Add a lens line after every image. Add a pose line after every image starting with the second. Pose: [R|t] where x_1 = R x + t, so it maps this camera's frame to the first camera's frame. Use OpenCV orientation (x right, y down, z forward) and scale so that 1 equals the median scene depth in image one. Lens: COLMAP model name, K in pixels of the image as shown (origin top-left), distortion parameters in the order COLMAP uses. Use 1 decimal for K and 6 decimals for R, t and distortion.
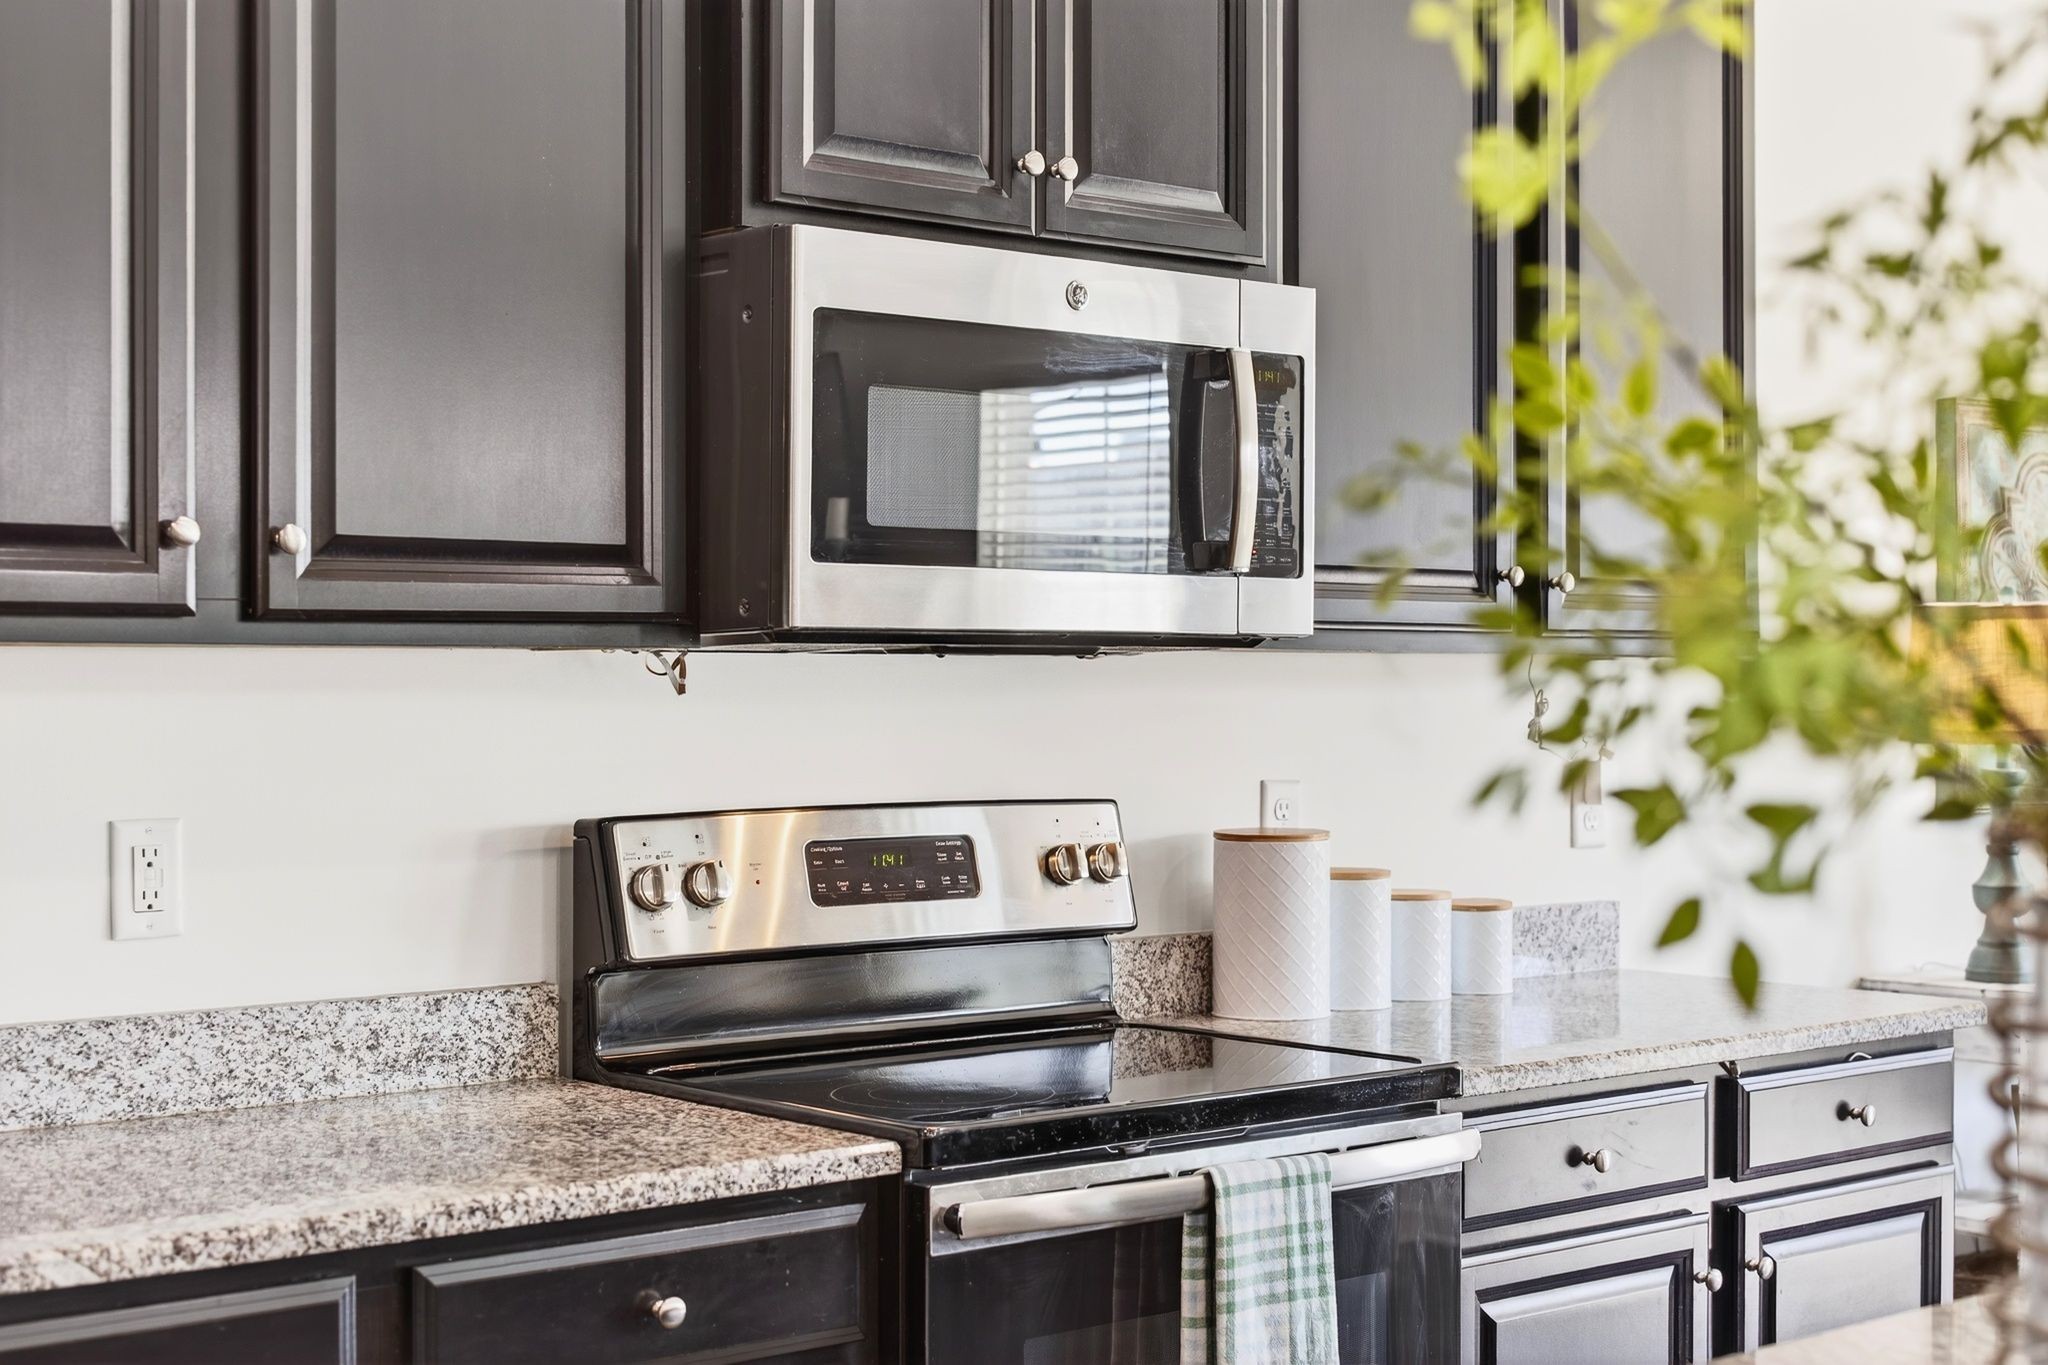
lens RADIAL K [[3010.3, 0, 1027.9], [0, 3010.3, 681.8], [0, 0, 1]] dist [-0.009379, 0.000000]
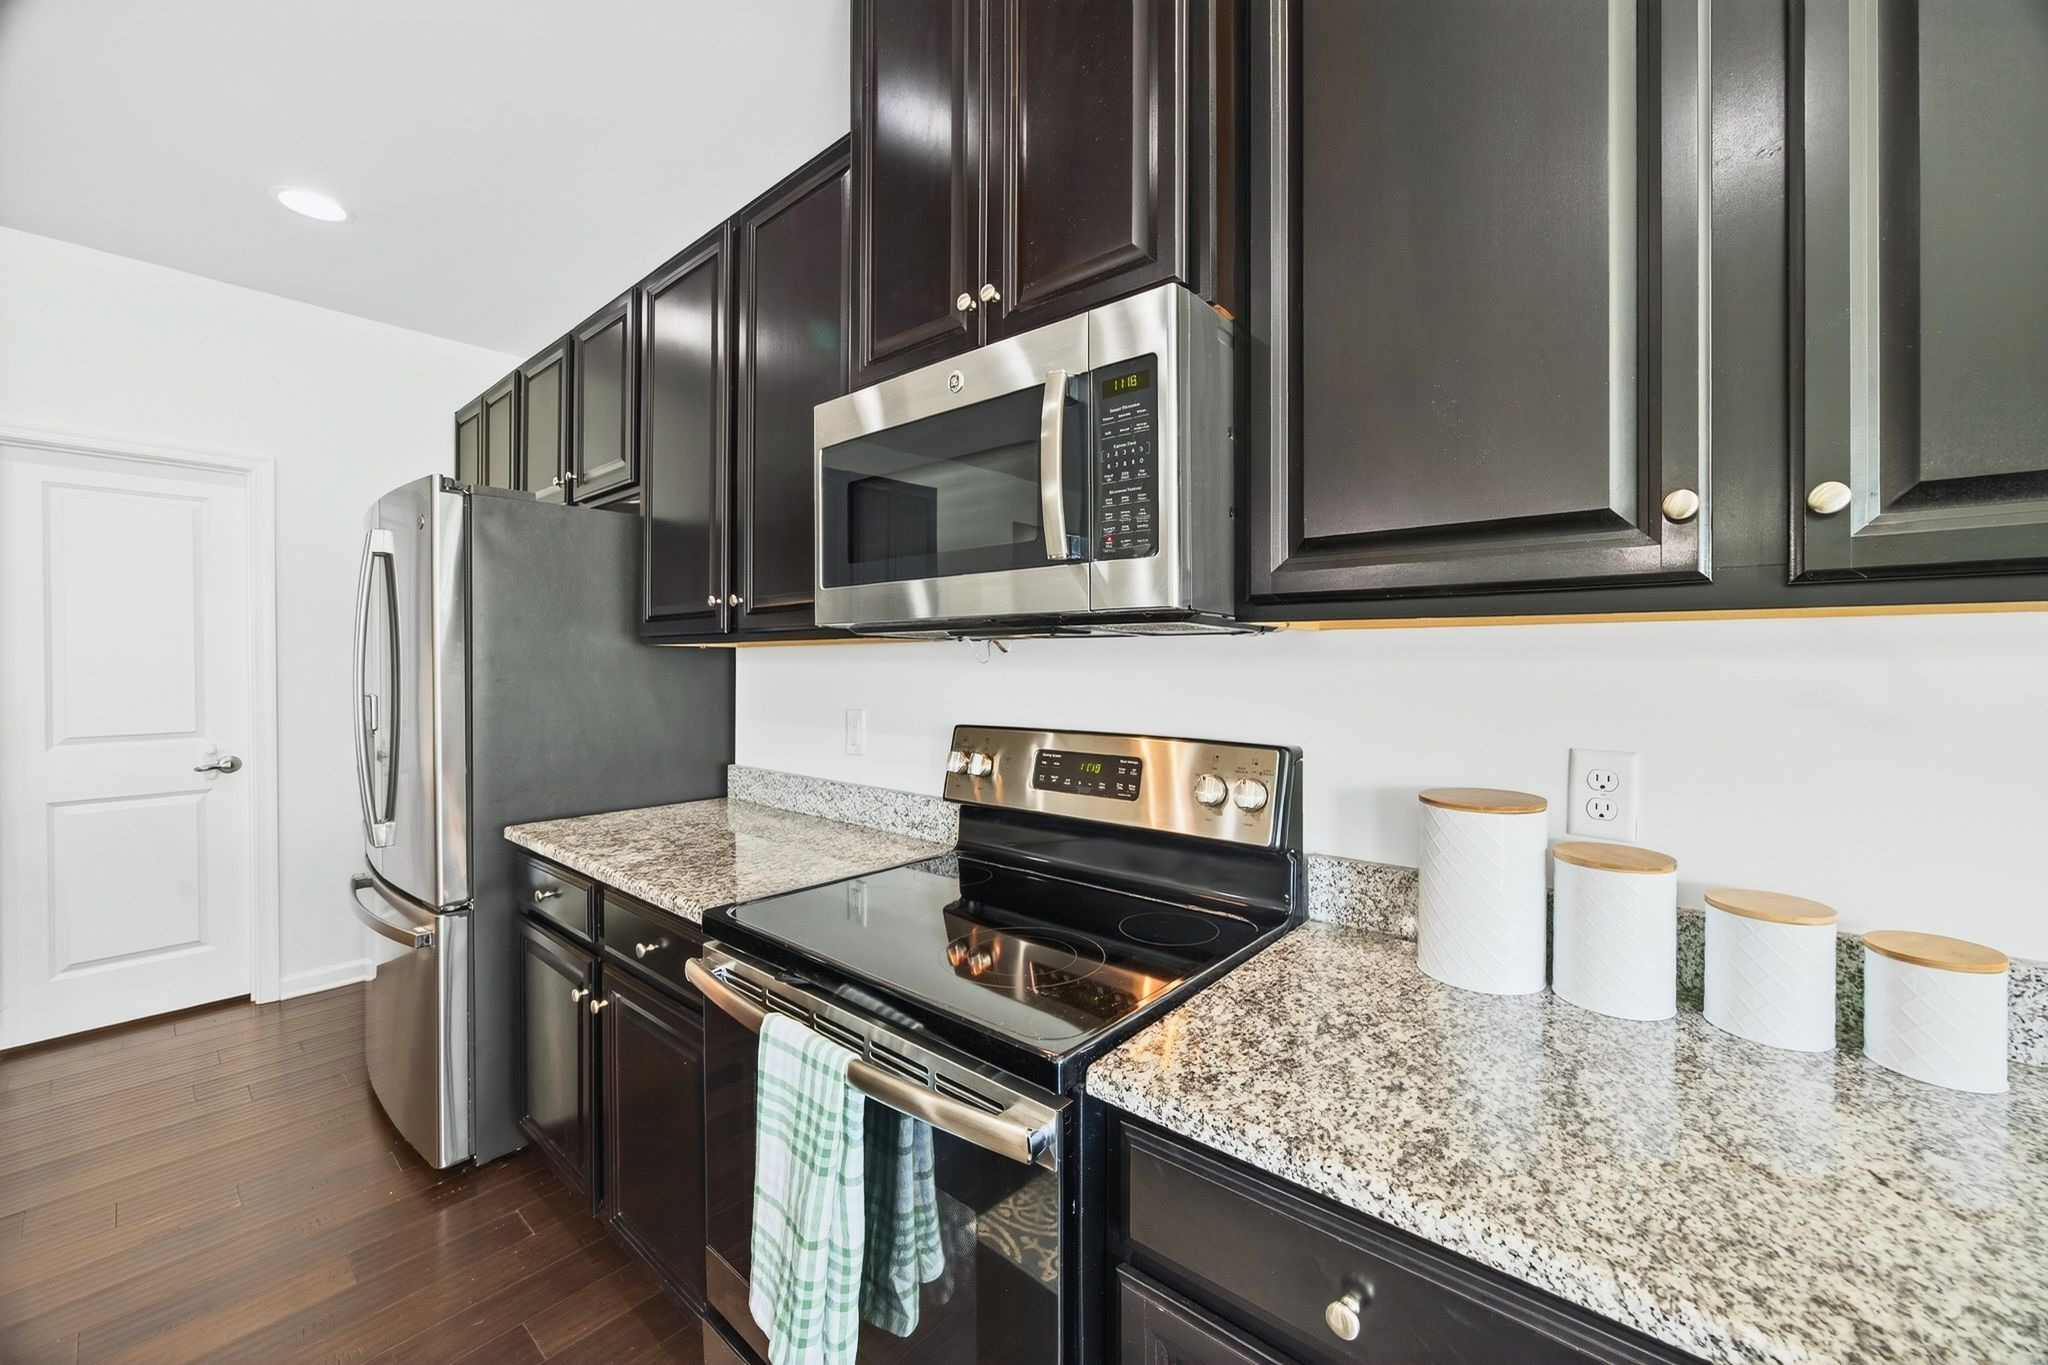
lens RADIAL K [[791.3, 0, 1042.8], [0, 791.3, 675.6], [0, 0, 1]] dist [-0.006179, 0.001590]
pose [[0.175306, 0.010673, -0.984456, 0.399417], [-0.005456, 0.999936, 0.009869, 0.006988], [0.984499, 0.003641, 0.175353, 0.991304]]
